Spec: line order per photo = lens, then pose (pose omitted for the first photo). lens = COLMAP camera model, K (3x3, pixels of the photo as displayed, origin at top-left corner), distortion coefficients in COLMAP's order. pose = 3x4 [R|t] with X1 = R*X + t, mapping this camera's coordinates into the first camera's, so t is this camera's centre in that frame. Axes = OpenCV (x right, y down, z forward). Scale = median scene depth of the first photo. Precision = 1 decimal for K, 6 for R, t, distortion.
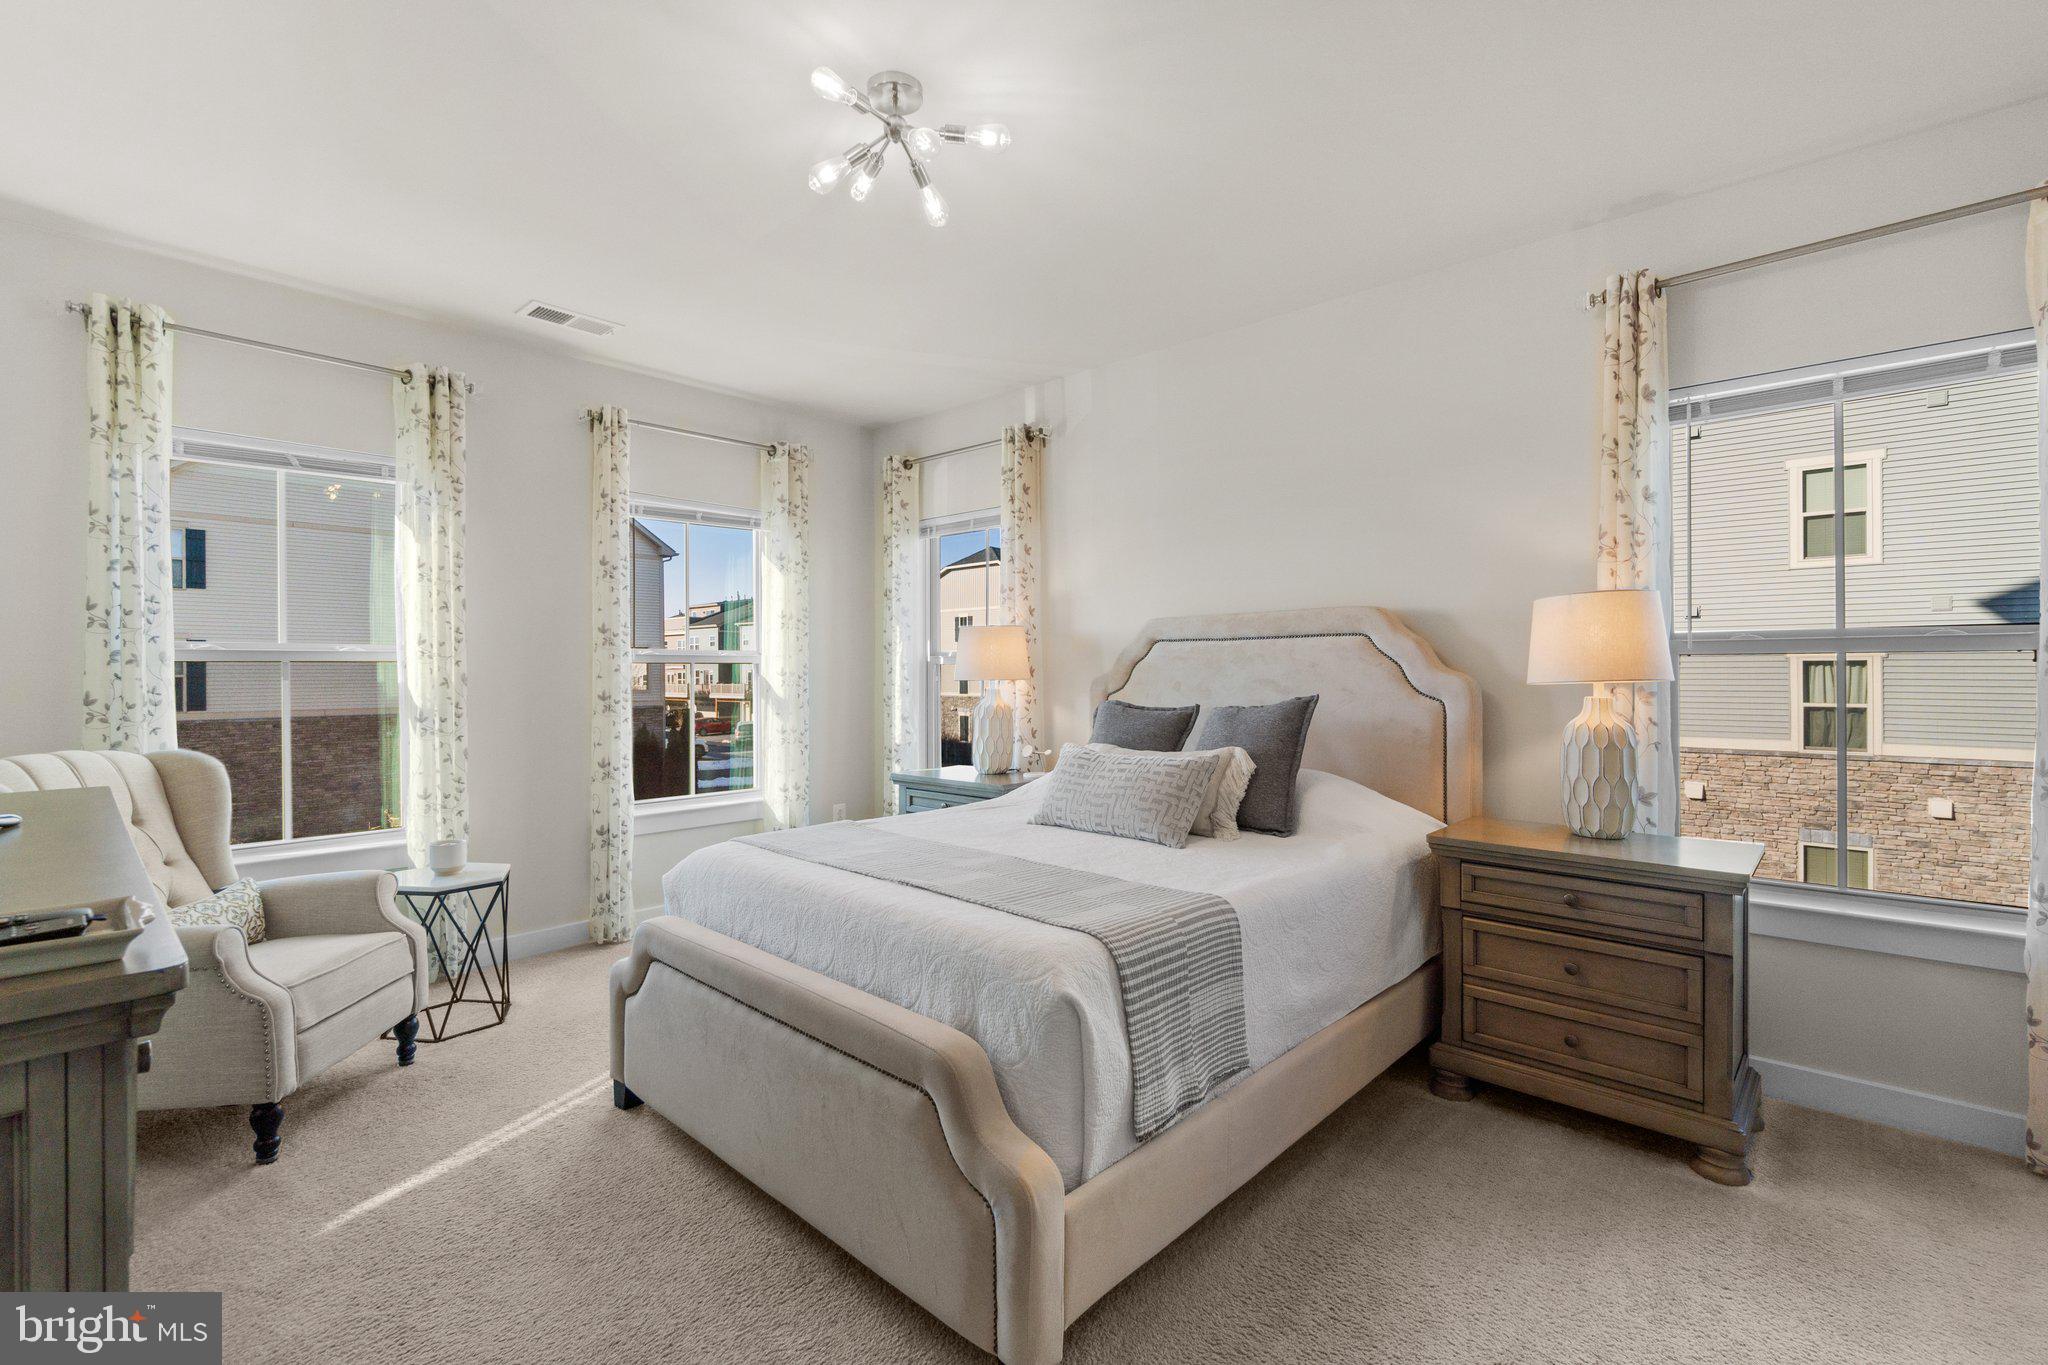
lens RADIAL K [[892.2, 0, 1031.2], [0, 892.2, 681.0], [0, 0, 1]] dist [-0.001873, 0.000049]
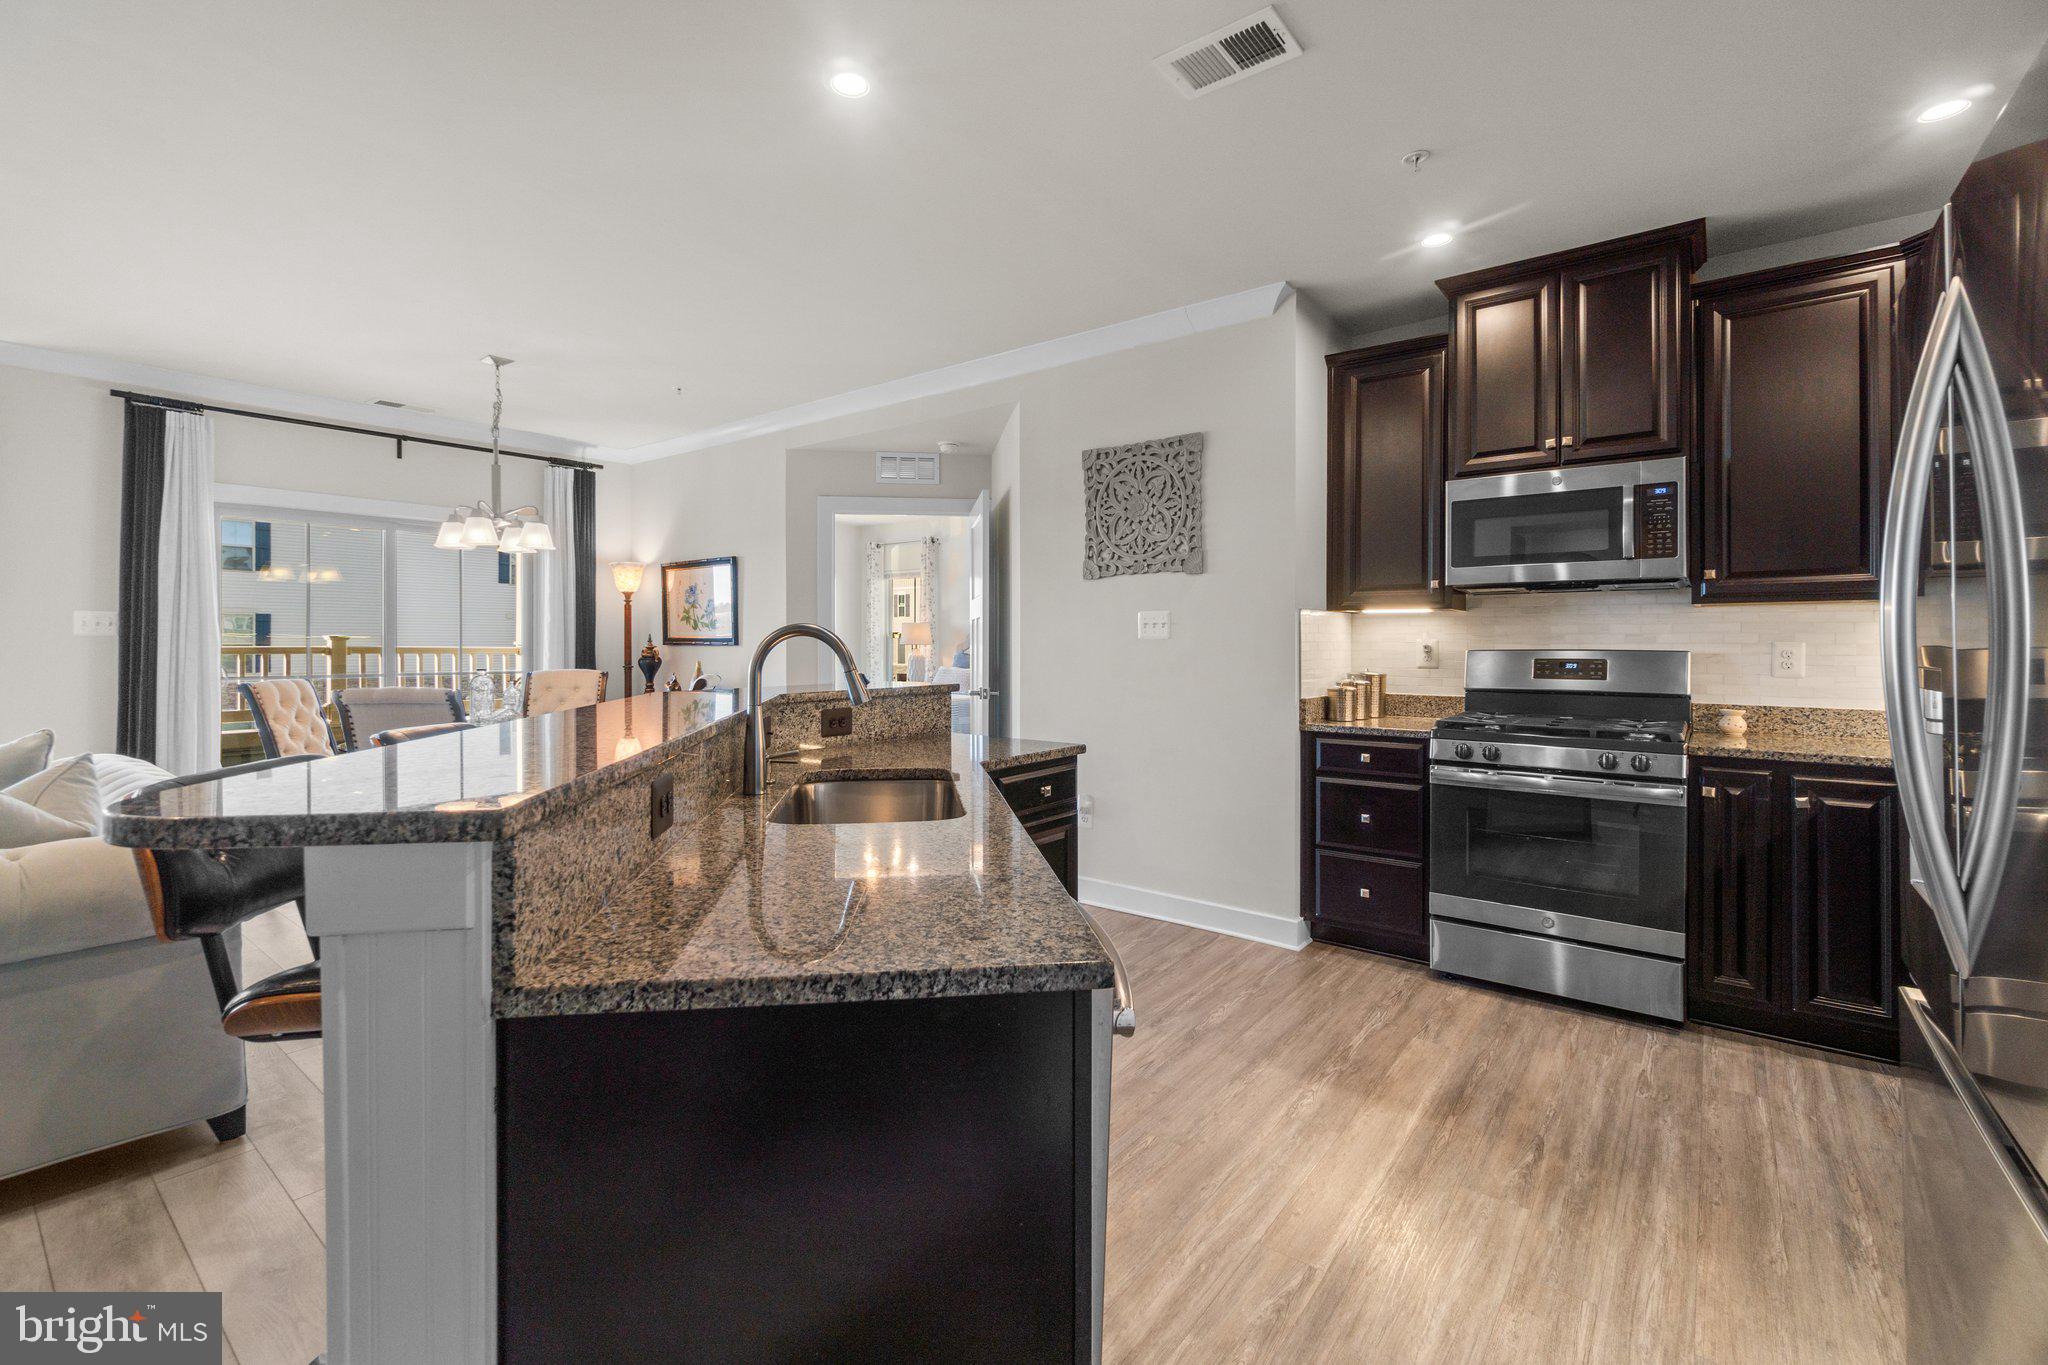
lens RADIAL K [[892.2, 0, 1004.0], [0, 892.2, 648.3], [0, 0, 1]] dist [-0.001873, 0.000049]
pose [[0.998117, 0.004307, 0.061190, 0.065140], [-0.004035, 0.999981, -0.004562, 0.029871], [-0.061208, 0.004306, 0.998116, -2.136429]]
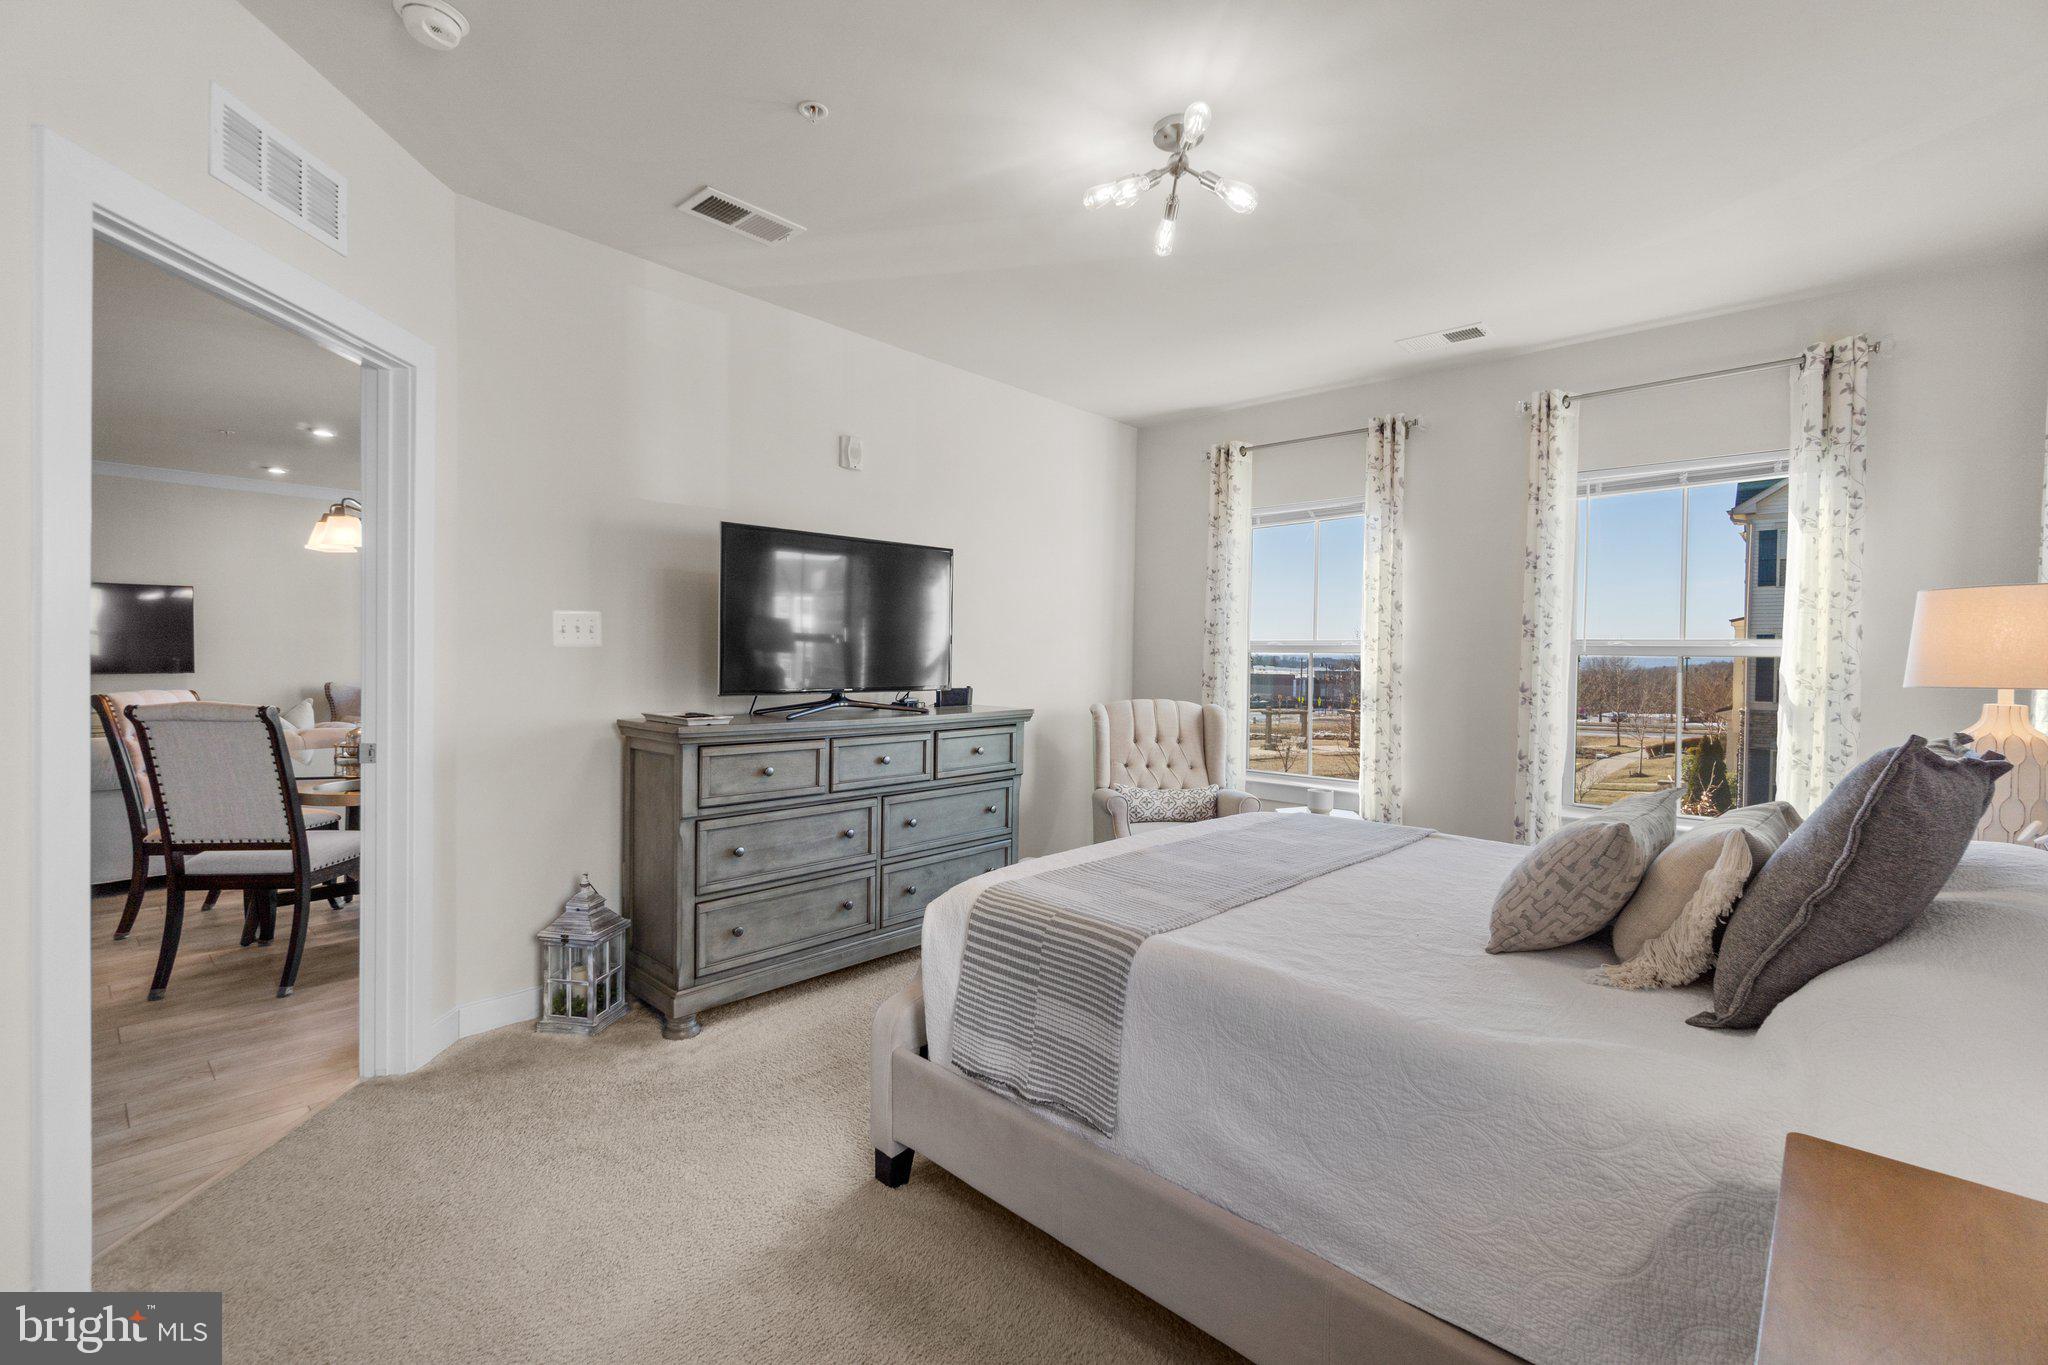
lens RADIAL K [[892.2, 0, 1020.6], [0, 892.2, 662.4], [0, 0, 1]] dist [-0.001873, 0.000049]
pose [[0.004193, 0.012438, -0.999914, 0.800035], [-0.023327, 0.999652, 0.012337, -0.015008], [0.999719, 0.023274, 0.004482, 0.672216]]
